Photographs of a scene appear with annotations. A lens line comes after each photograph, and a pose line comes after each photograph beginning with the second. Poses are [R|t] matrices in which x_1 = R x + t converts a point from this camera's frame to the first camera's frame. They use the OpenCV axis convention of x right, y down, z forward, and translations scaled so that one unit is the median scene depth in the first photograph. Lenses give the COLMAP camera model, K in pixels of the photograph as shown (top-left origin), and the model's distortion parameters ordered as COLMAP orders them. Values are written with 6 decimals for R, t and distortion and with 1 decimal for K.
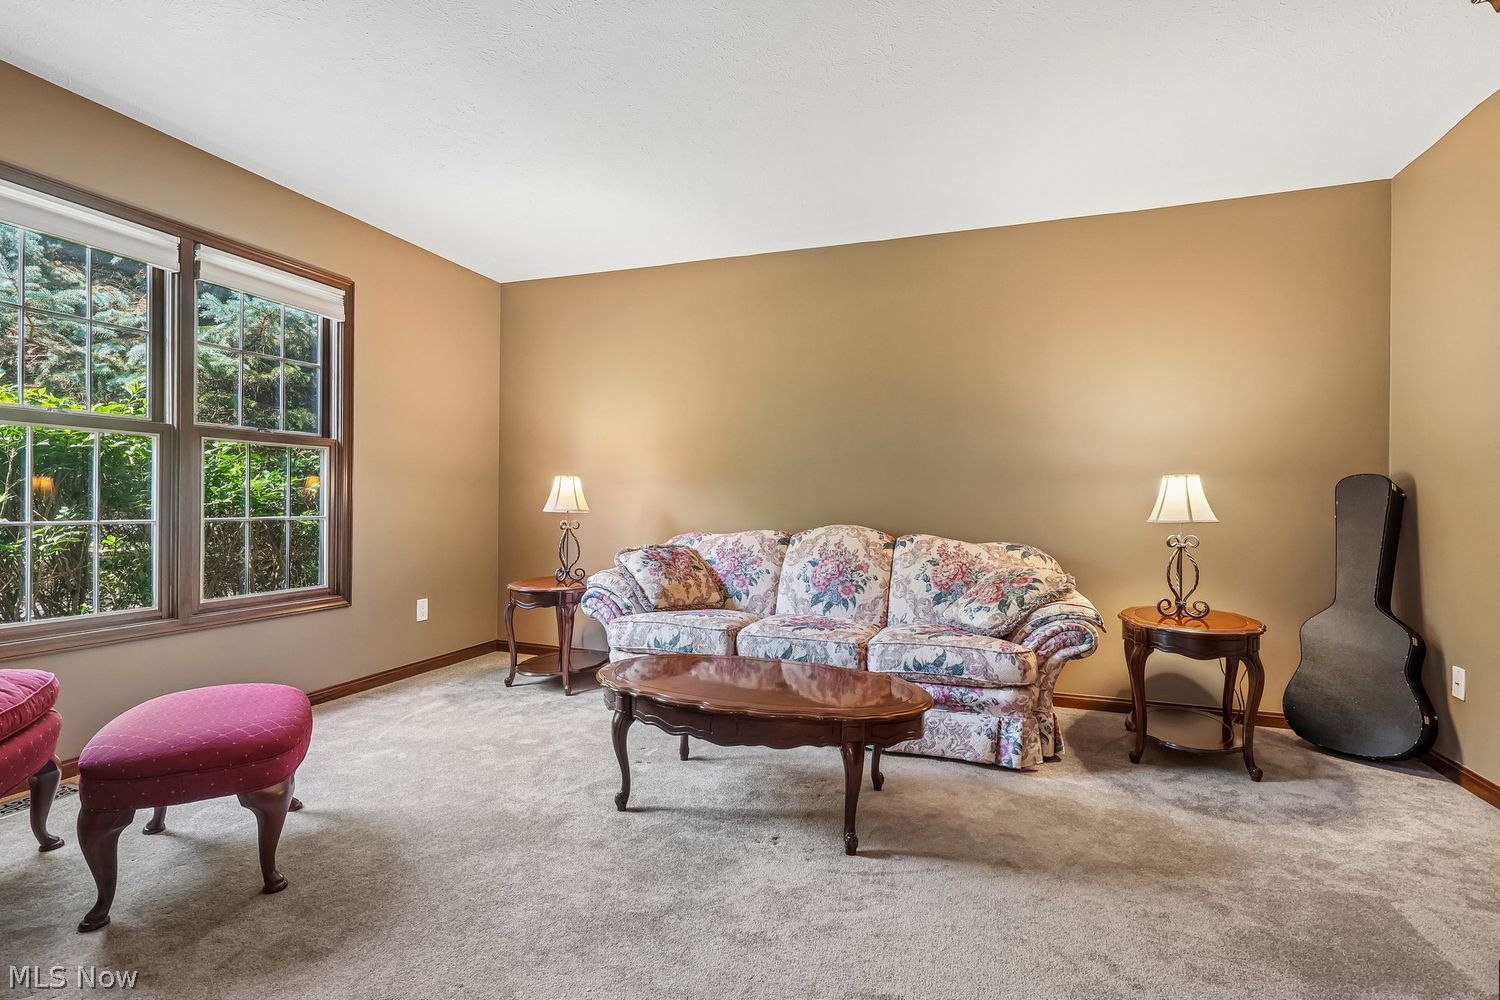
lens RADIAL K [[702.1, 0, 736.1], [0, 702.1, 499.0], [0, 0, 1]] dist [-0.013331, 0.000158]
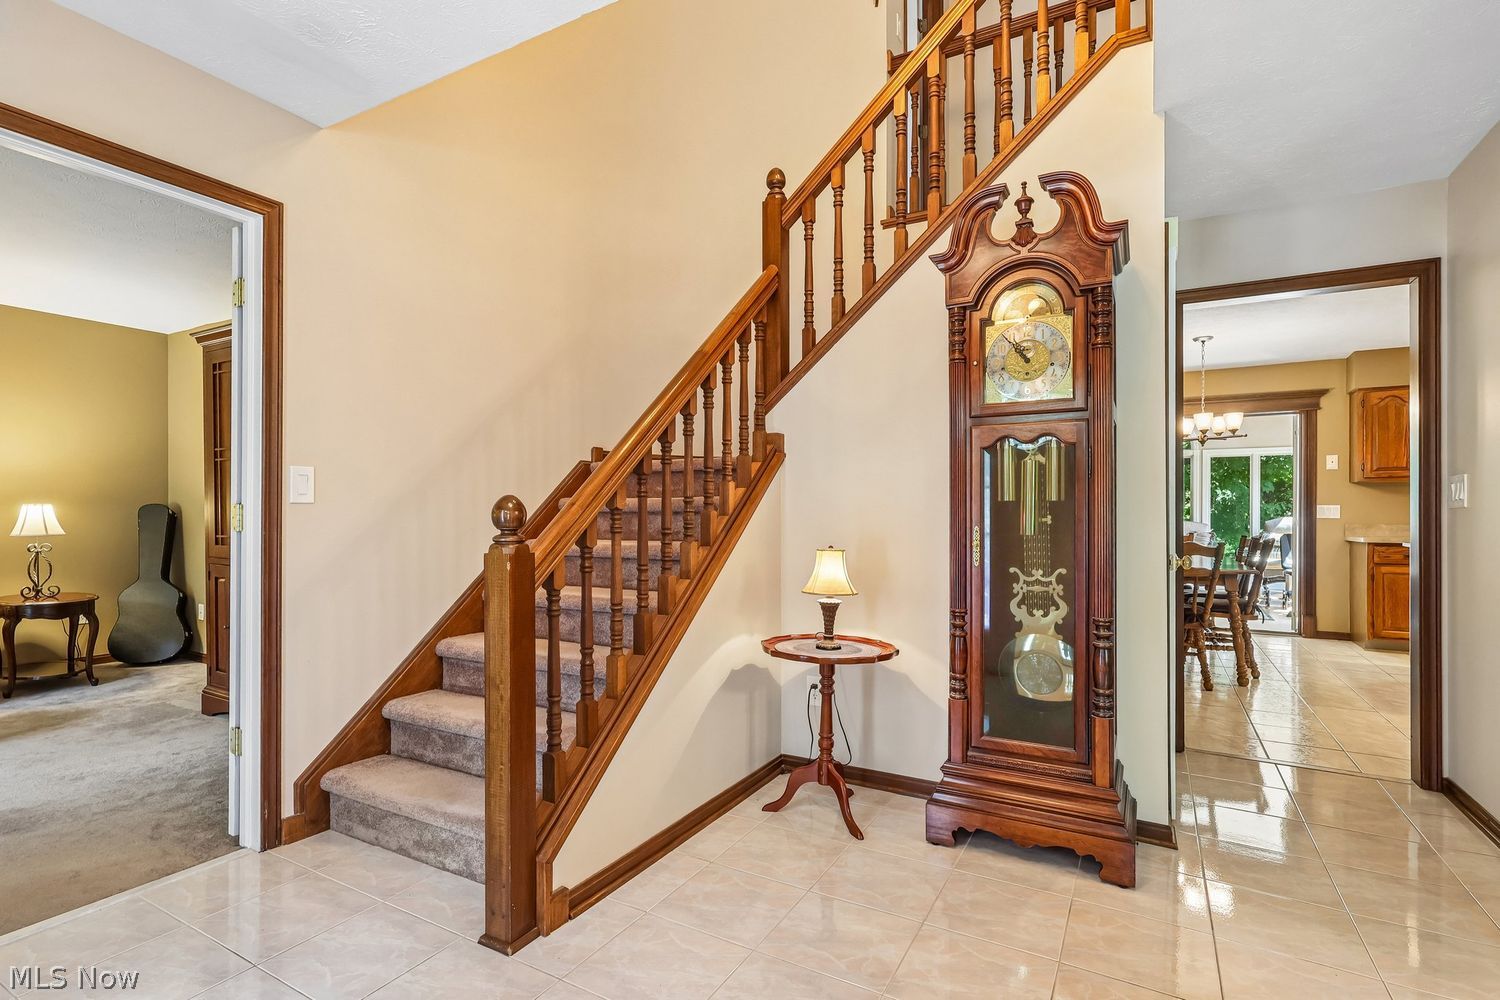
lens RADIAL K [[702.1, 0, 737.1], [0, 702.1, 511.9], [0, 0, 1]] dist [-0.013331, 0.000158]
pose [[0.147525, -0.005620, 0.989042, -0.627704], [0.013802, 0.999898, 0.003623, -0.003743], [-0.988962, 0.013116, 0.147588, -0.730933]]
